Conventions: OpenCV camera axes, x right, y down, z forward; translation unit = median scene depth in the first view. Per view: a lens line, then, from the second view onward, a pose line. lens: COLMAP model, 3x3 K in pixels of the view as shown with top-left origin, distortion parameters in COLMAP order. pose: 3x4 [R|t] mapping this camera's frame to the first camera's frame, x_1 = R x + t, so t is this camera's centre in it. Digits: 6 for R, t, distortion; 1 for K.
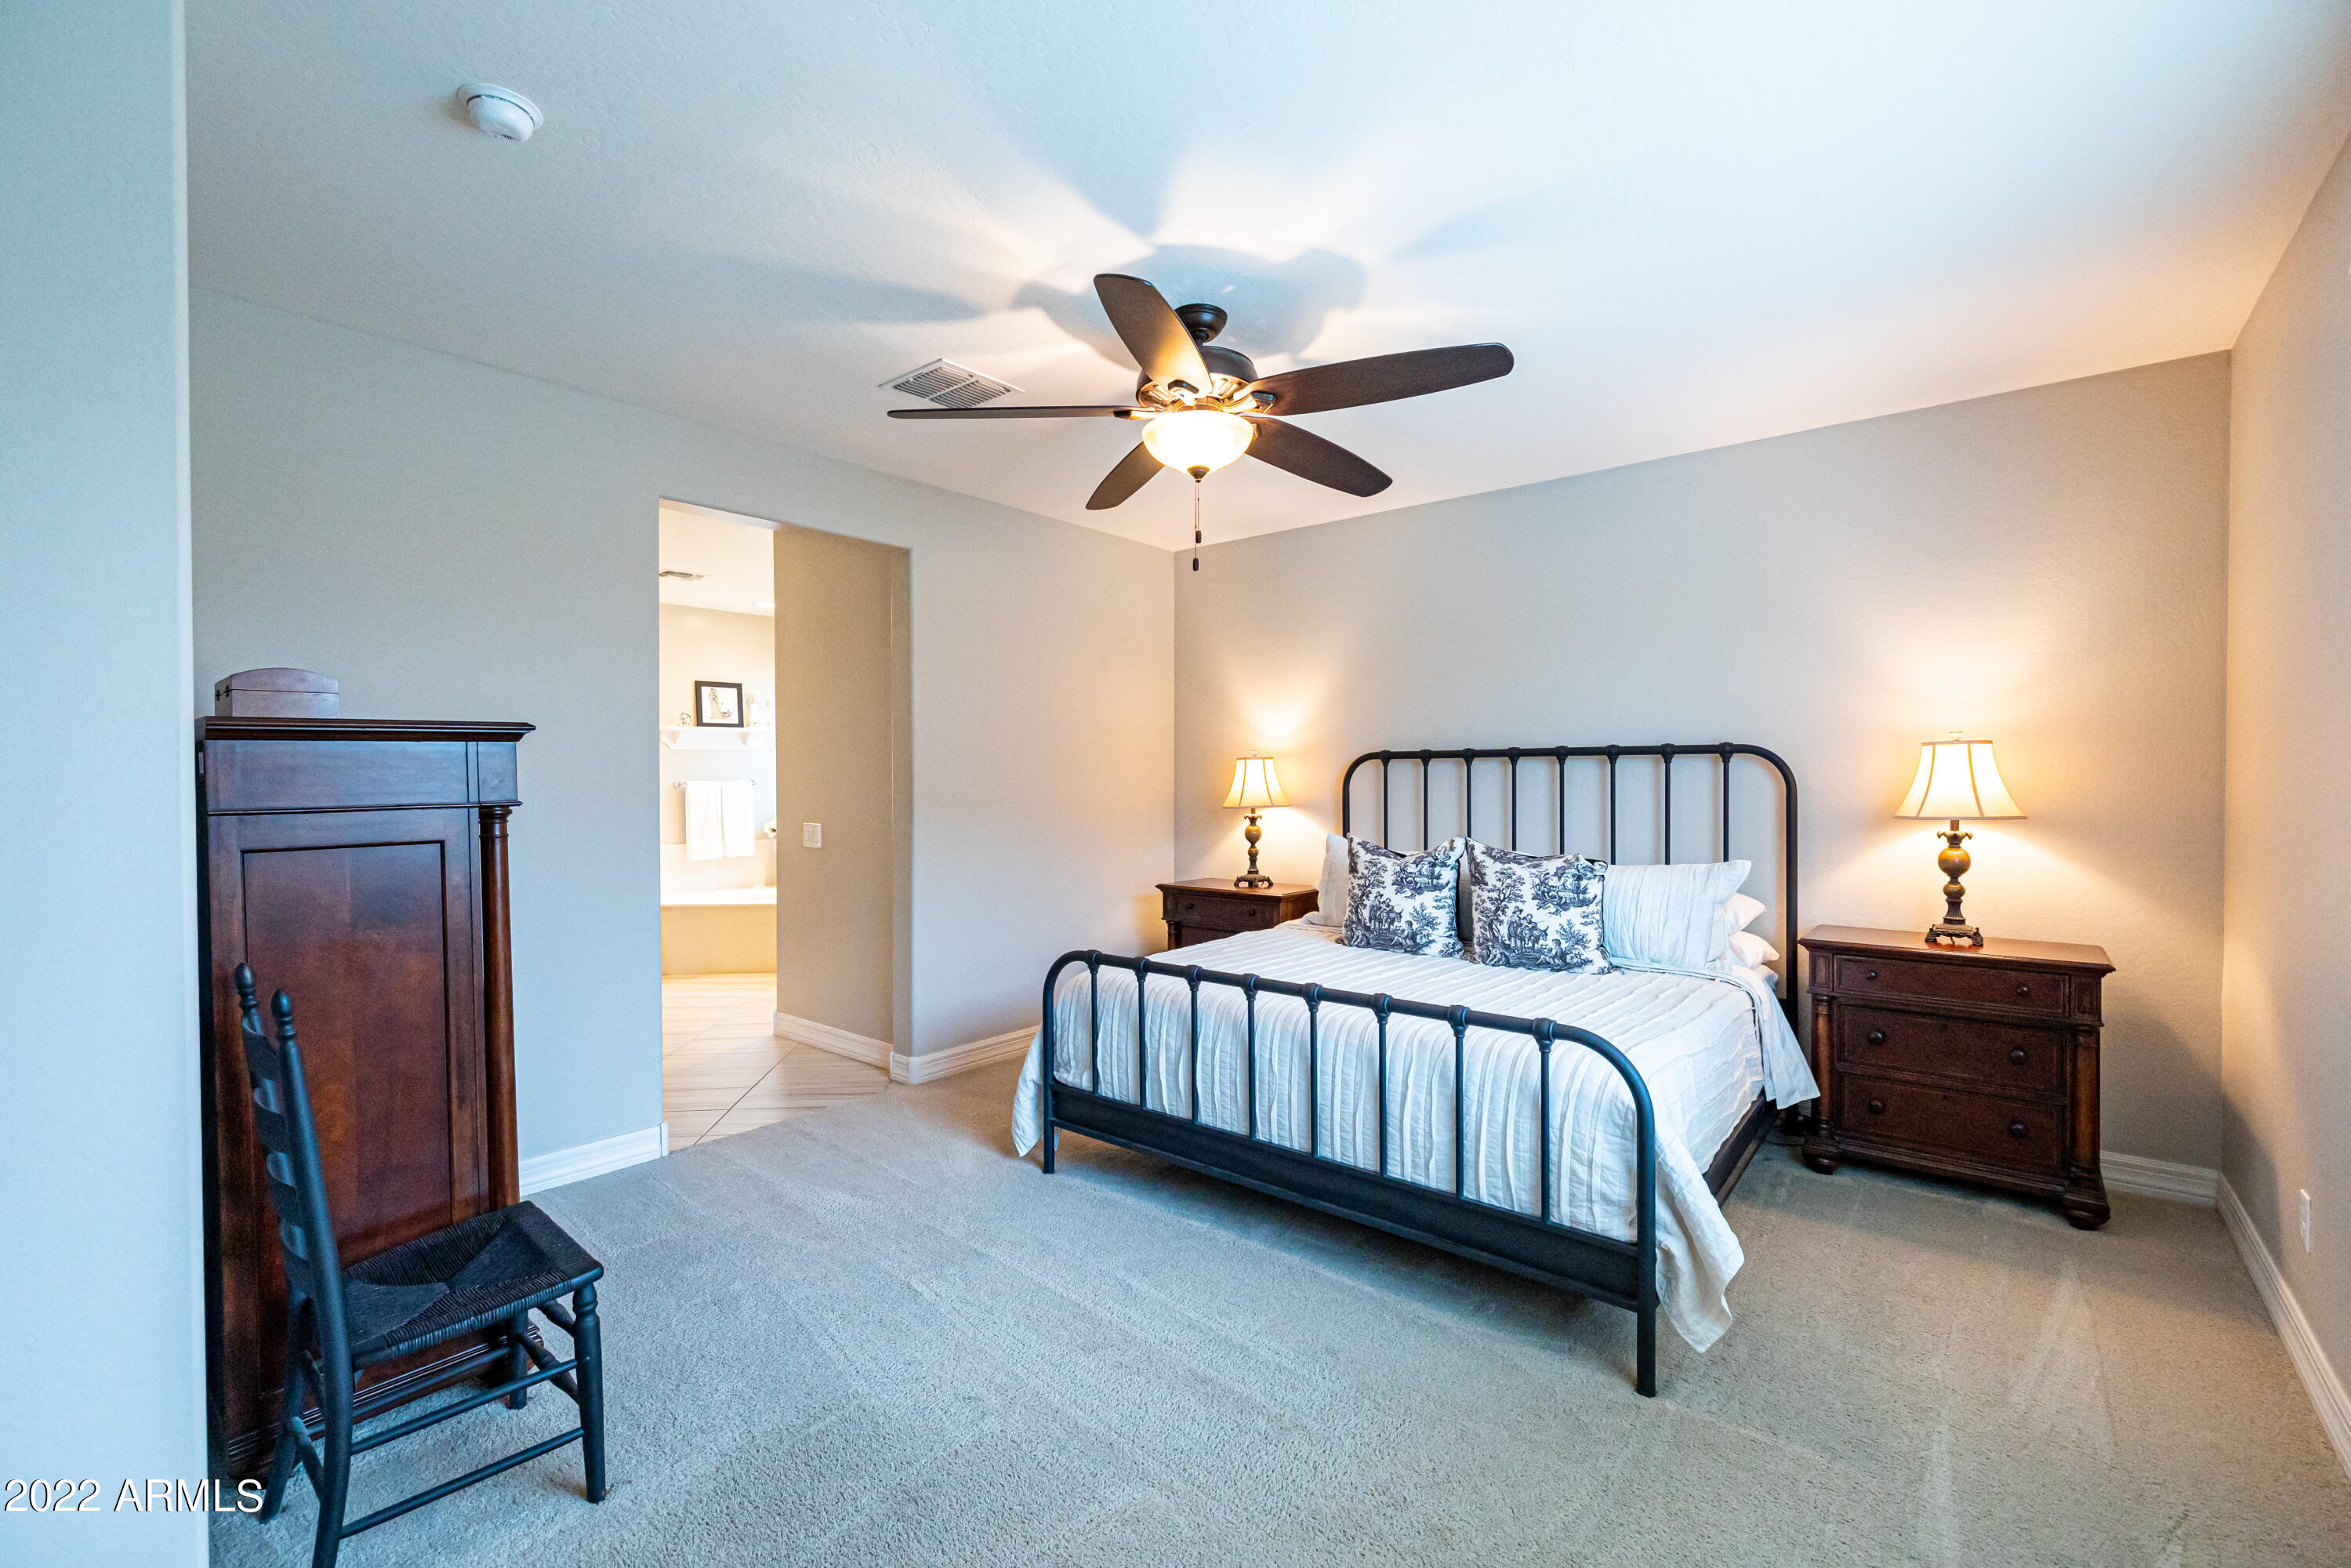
lens RADIAL K [[995.6, 0, 1175.5], [0, 995.6, 784.0], [0, 0, 1]] dist [-0.000560, 0.000182]
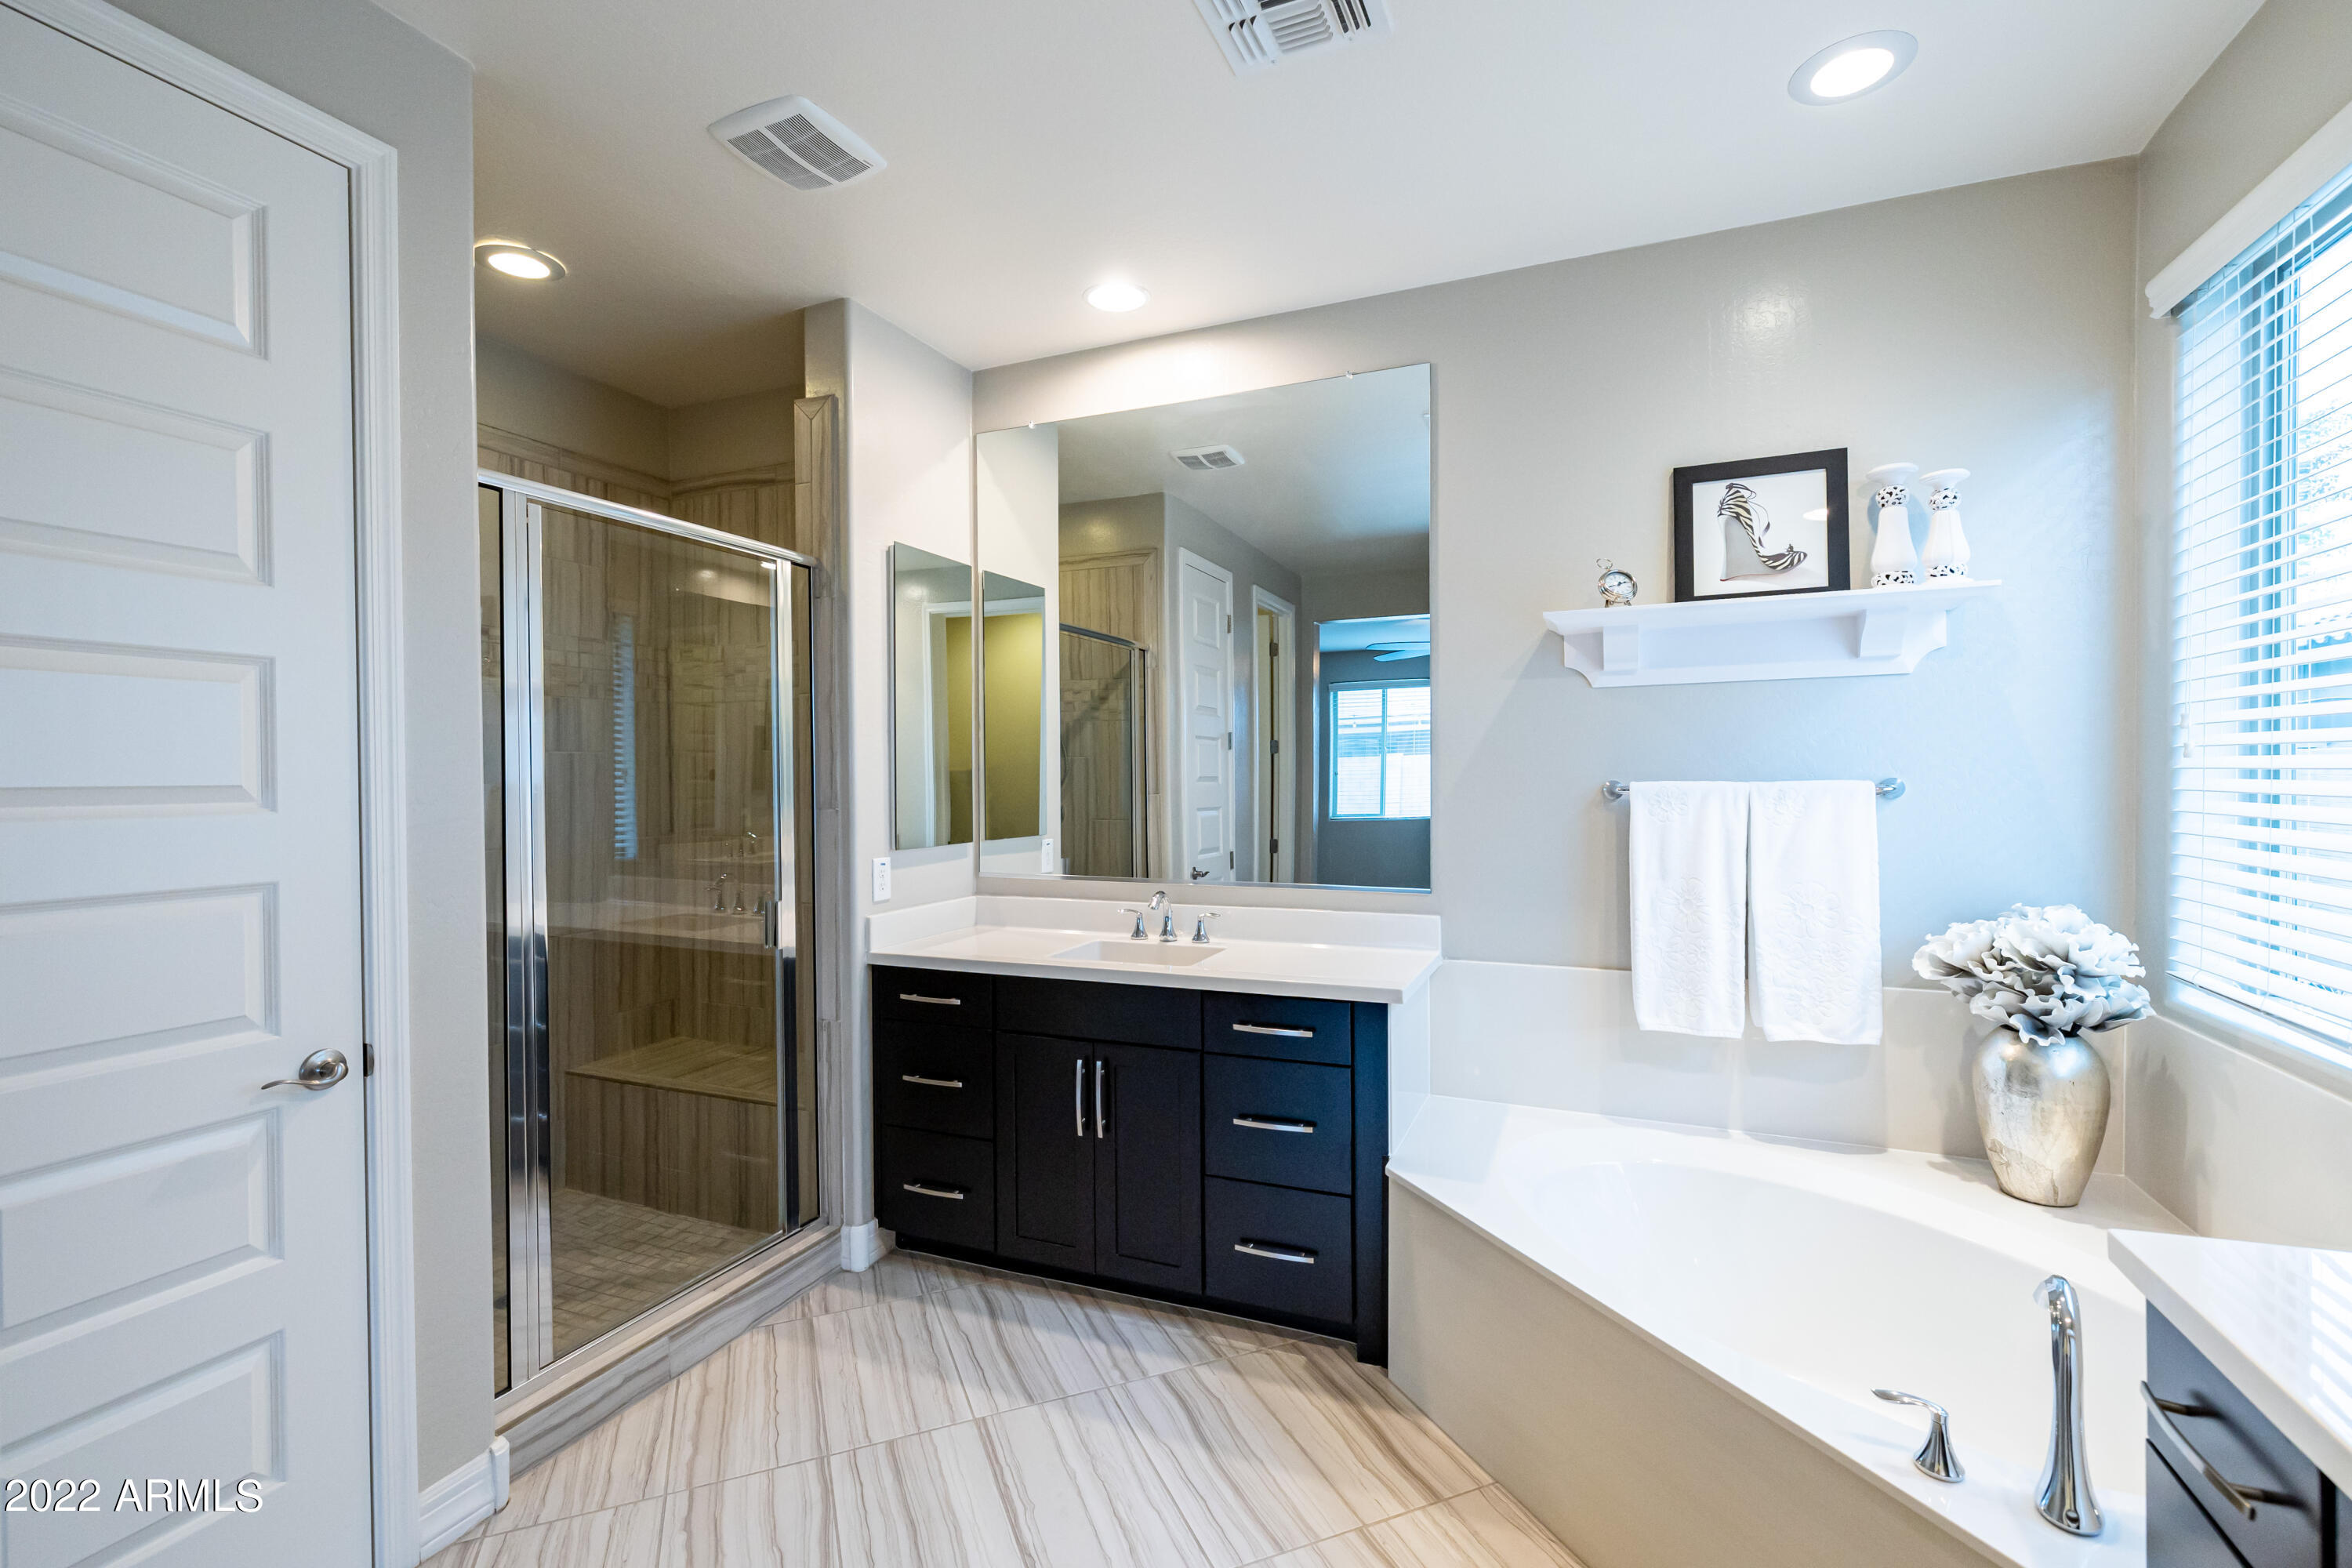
lens RADIAL K [[1041.5, 0, 1176.0], [0, 1041.5, 784.0], [0, 0, 1]] dist [0.000175, 0.000206]
pose [[0.289556, 0.009388, -0.957115, -0.204362], [-0.002171, 0.999956, 0.009151, -0.005164], [0.957159, -0.000572, 0.289563, 0.739631]]
